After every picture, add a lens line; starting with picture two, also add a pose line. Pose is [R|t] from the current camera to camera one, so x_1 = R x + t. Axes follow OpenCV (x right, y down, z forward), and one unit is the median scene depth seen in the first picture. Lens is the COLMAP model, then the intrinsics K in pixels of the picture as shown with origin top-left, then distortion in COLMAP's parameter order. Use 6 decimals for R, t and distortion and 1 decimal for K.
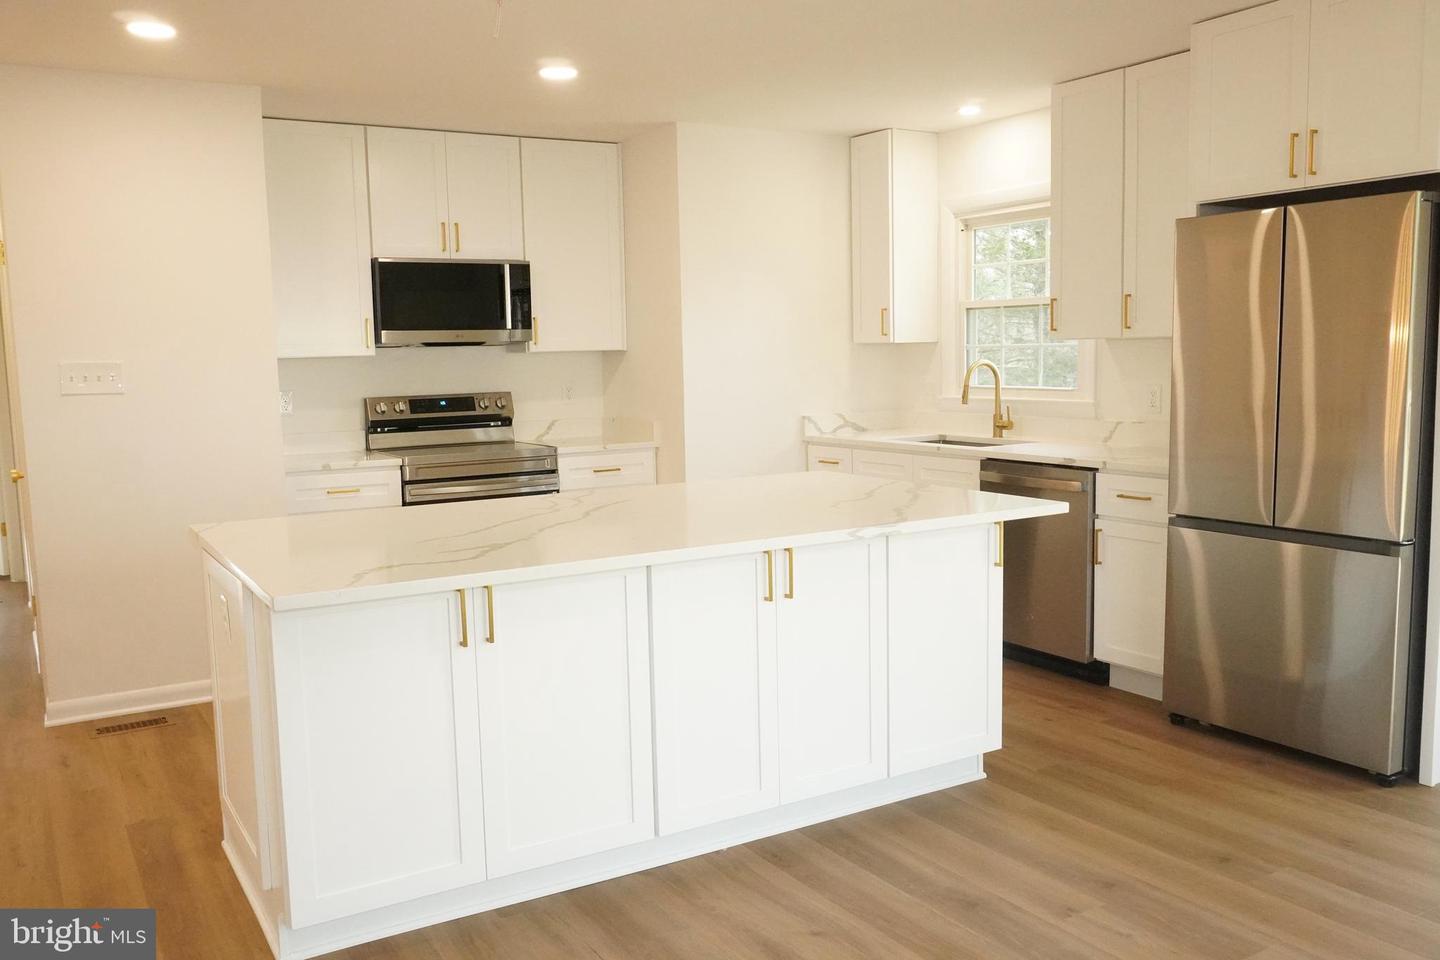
lens RADIAL K [[1204.3, 0, 720.0], [0, 1204.3, 480.0], [0, 0, 1]] dist [-0.009464, -0.006966]
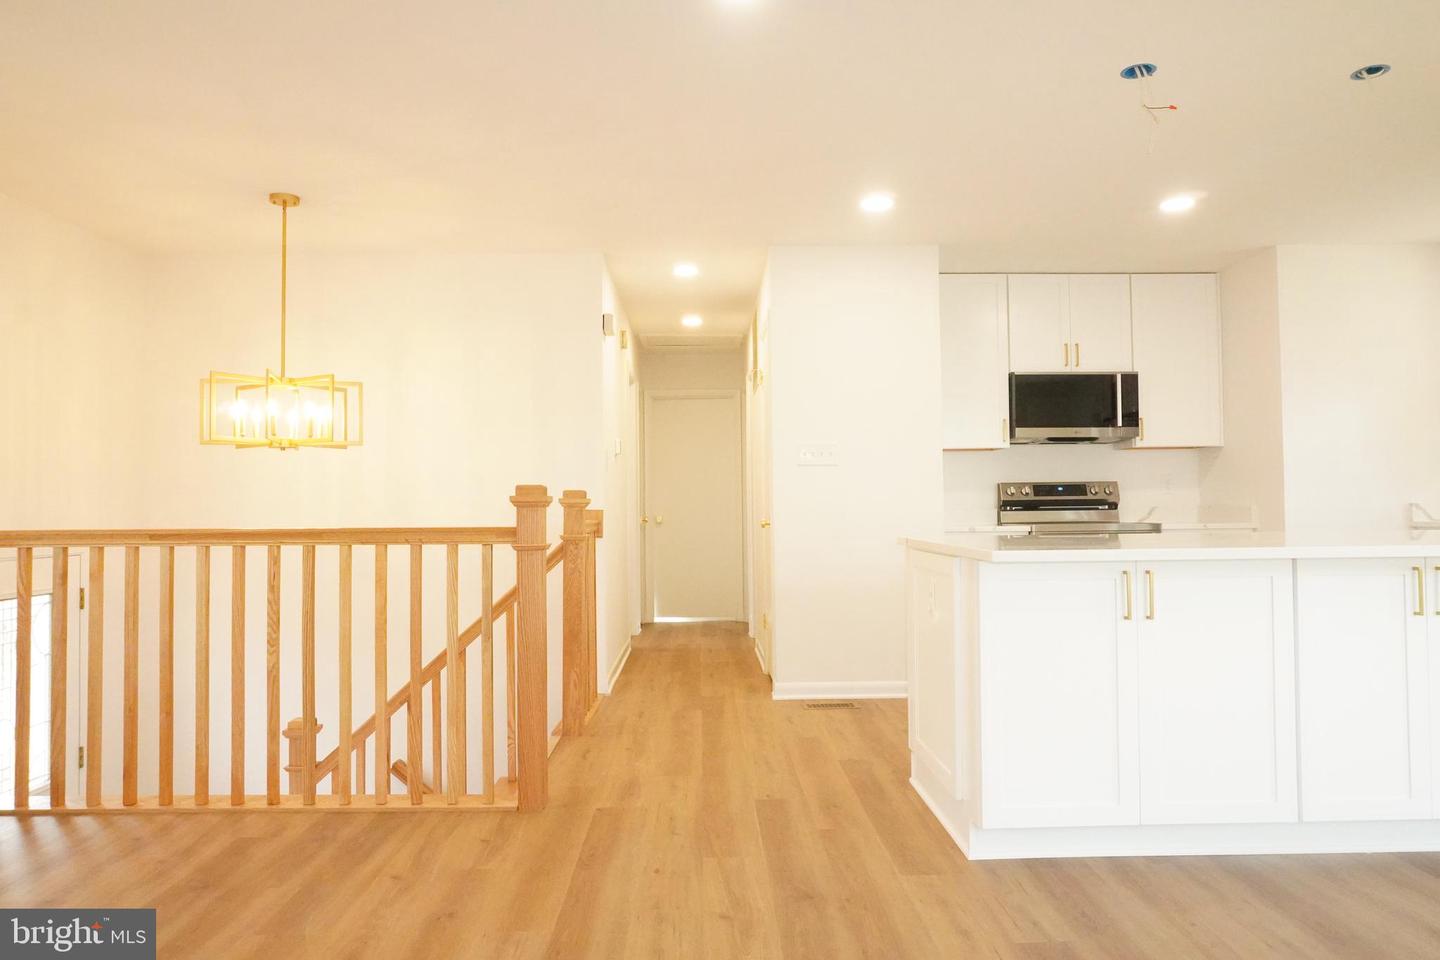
lens RADIAL K [[960.0, 0, 720.0], [0, 960.0, 480.0], [0, 0, 1]] dist [-0.025361, 0.003653]
pose [[0.865290, -0.001445, -0.501270, -0.040863], [-0.063754, 0.991558, -0.112909, 0.063778], [0.497201, 0.129657, 0.857893, -0.023605]]
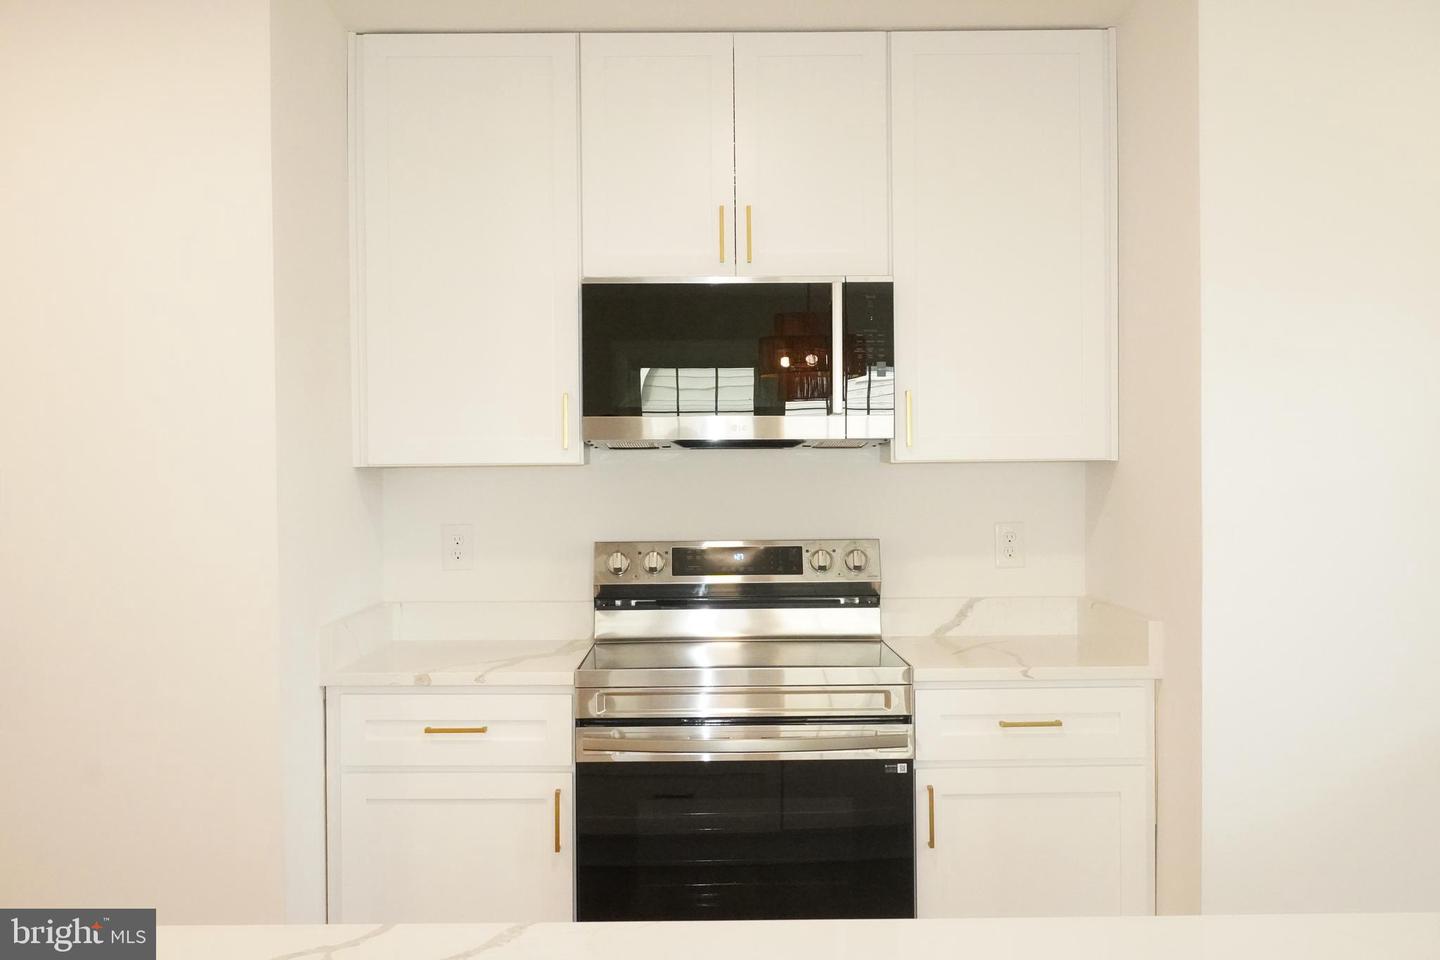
lens RADIAL K [[1447.6, 0, 720.0], [0, 1447.6, 480.0], [0, 0, 1]] dist [0.006277, 0.005021]
pose [[0.862522, 0.019557, -0.505641, 0.080368], [-0.066108, 0.995044, -0.074282, -0.052325], [0.501682, 0.097497, 0.859540, 0.478835]]
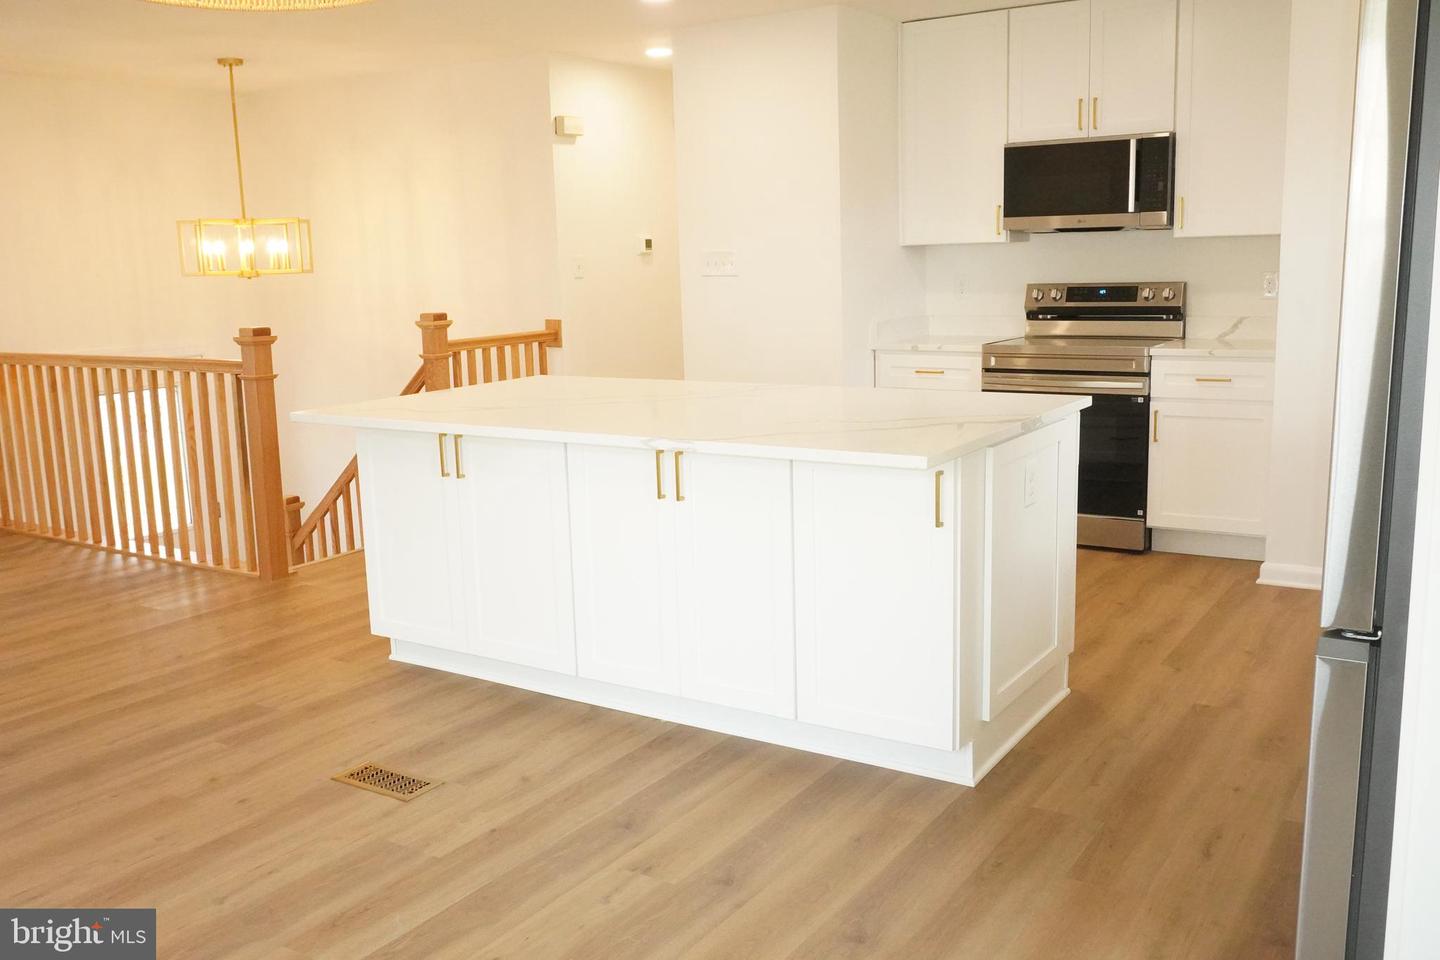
lens RADIAL K [[1271.3, 0, 720.0], [0, 1271.3, 480.0], [0, 0, 1]] dist [-0.011779, 0.002676]
pose [[0.432947, 0.168642, -0.885504, 0.569474], [-0.077960, 0.985668, 0.149601, -0.046190], [0.898042, 0.004264, 0.439889, 0.308264]]
